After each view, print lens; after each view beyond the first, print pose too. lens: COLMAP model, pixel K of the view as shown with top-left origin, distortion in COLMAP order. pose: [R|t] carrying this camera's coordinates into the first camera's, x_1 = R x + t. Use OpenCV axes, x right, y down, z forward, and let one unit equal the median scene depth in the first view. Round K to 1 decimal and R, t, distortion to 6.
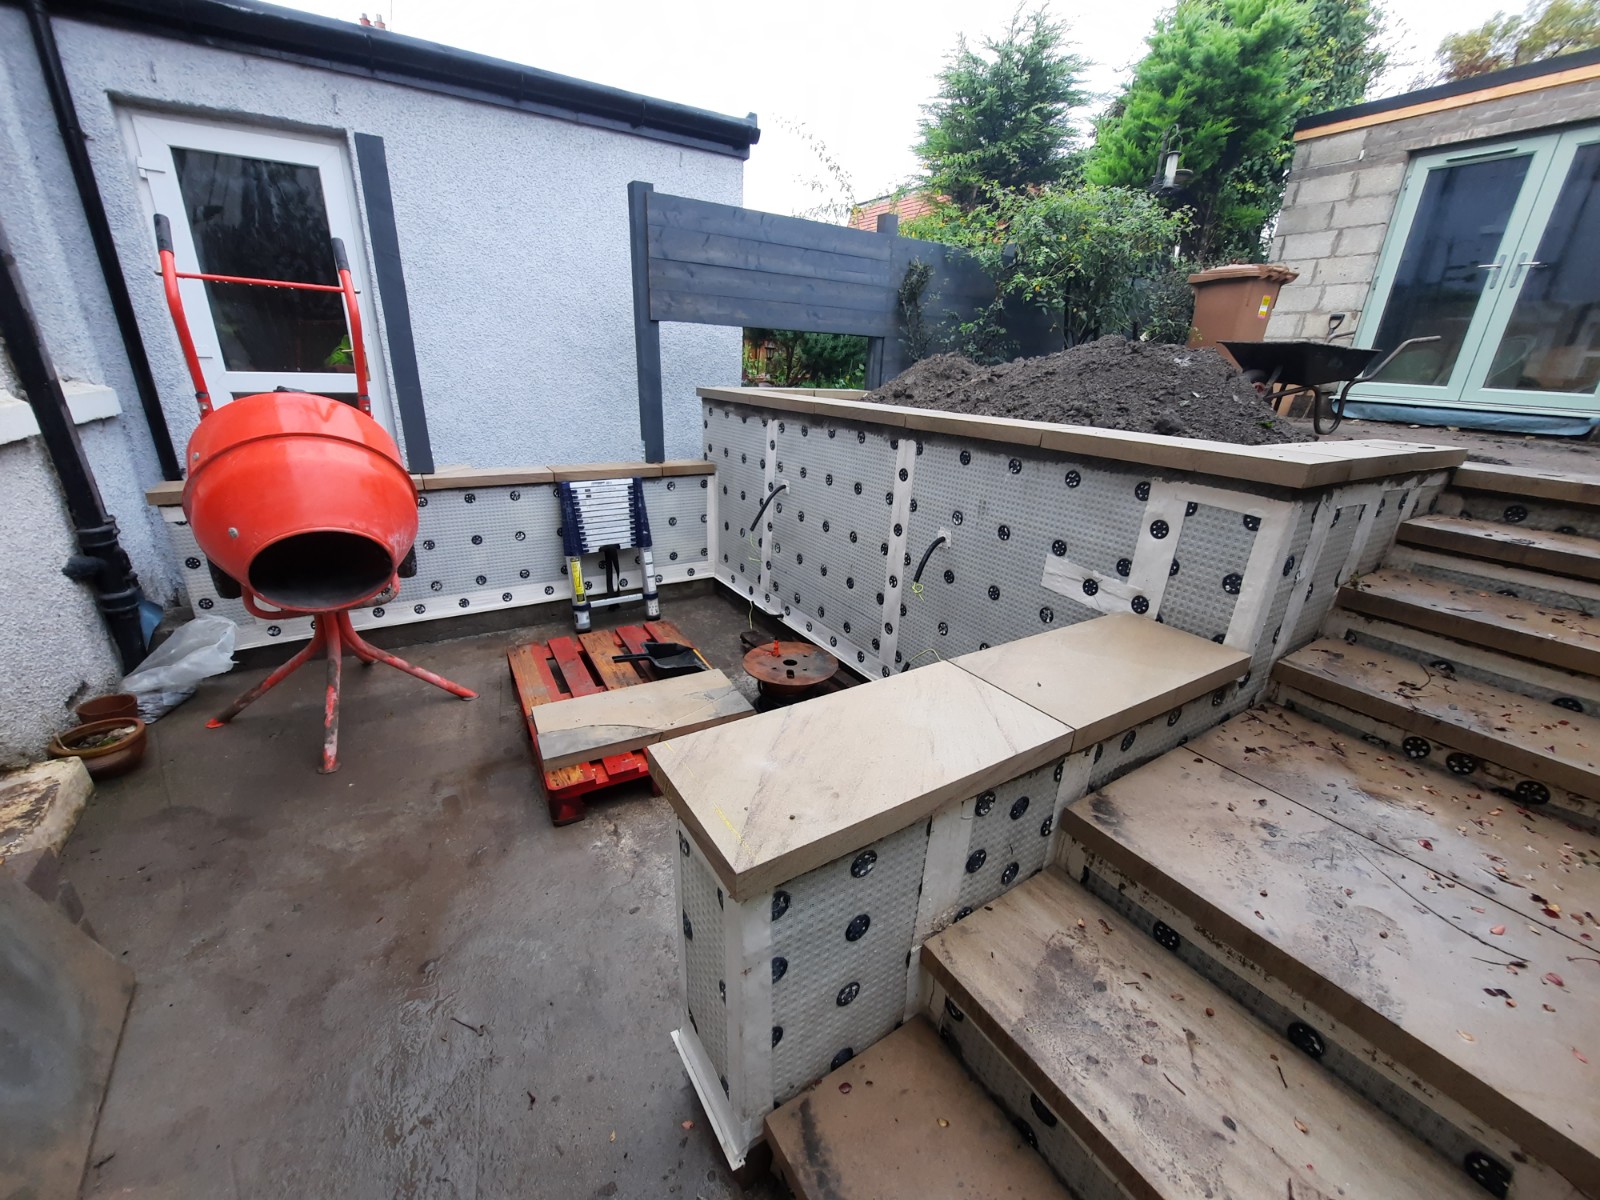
lens RADIAL K [[633.6, 0, 803.8], [0, 633.6, 611.5], [0, 0, 1]] dist [-0.018814, 0.000353]
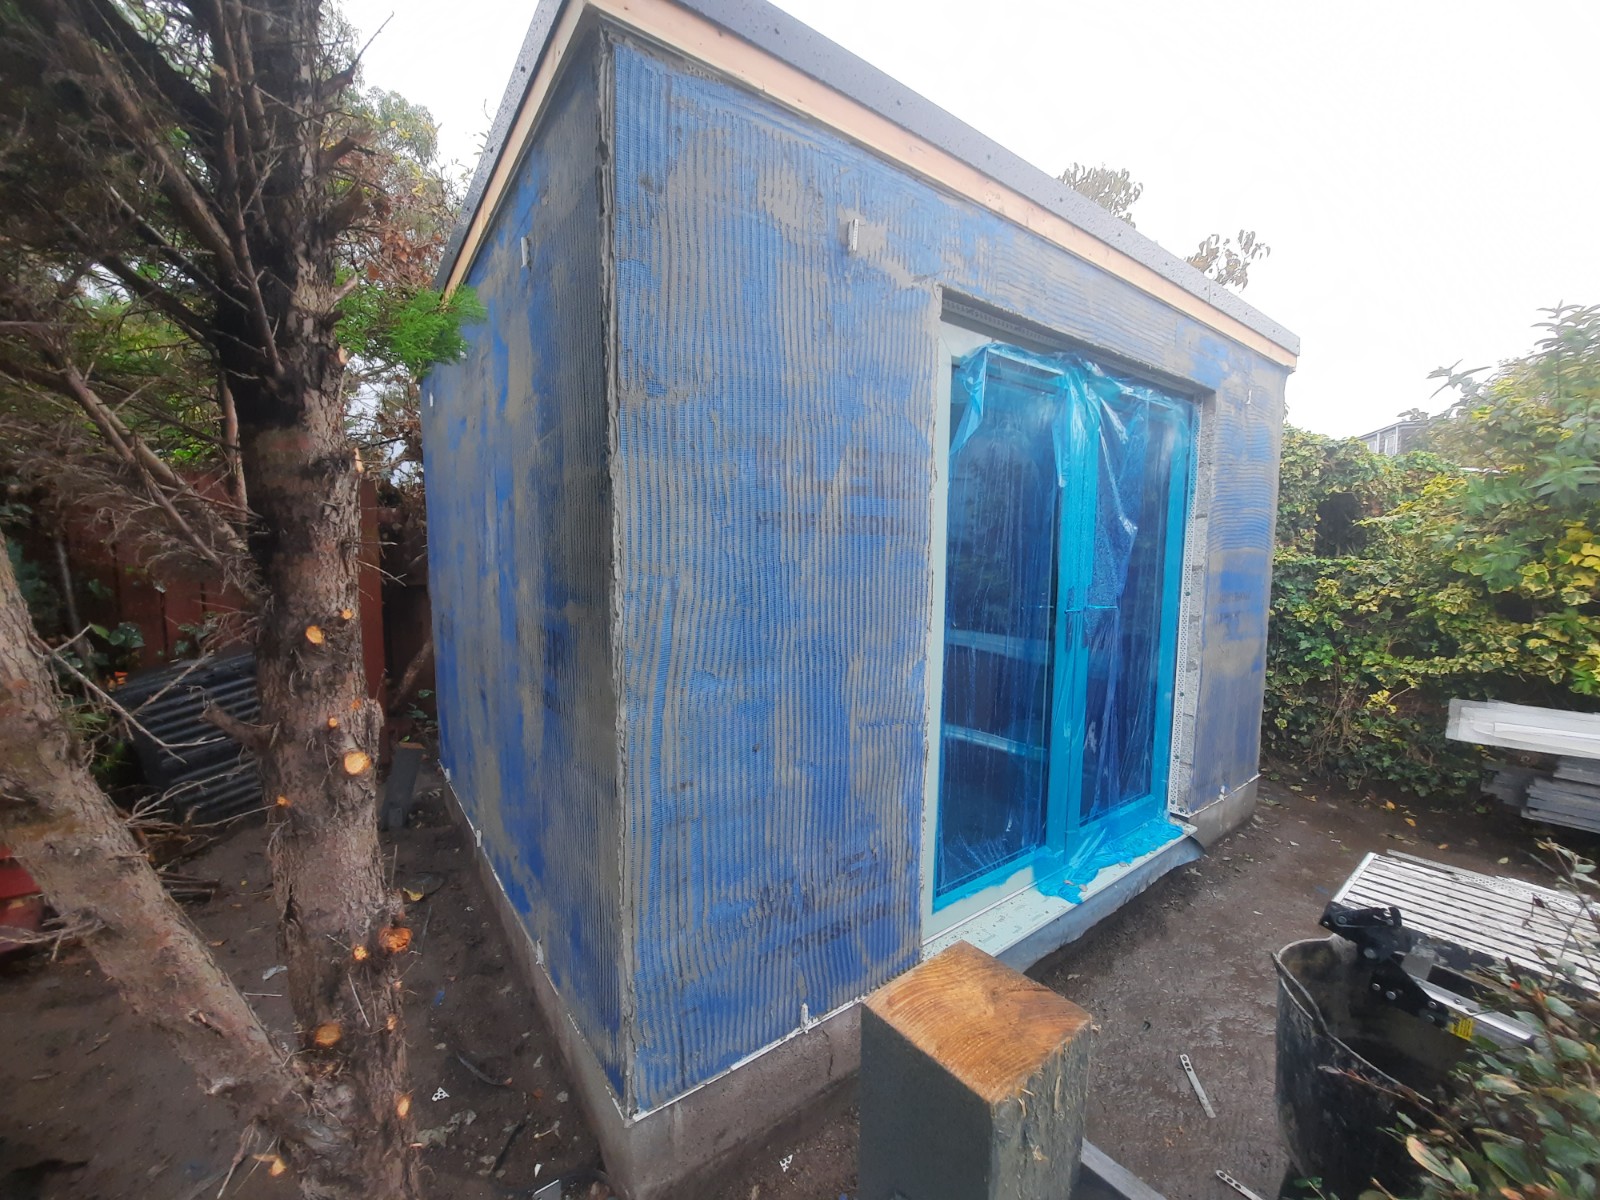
lens RADIAL K [[633.6, 0, 802.9], [0, 633.6, 602.7], [0, 0, 1]] dist [-0.018814, 0.000353]
pose [[-0.123861, -0.129284, 0.983842, 1.006390], [0.358816, 0.918551, 0.165877, -1.060090], [-0.925154, 0.373563, -0.067383, 1.803176]]
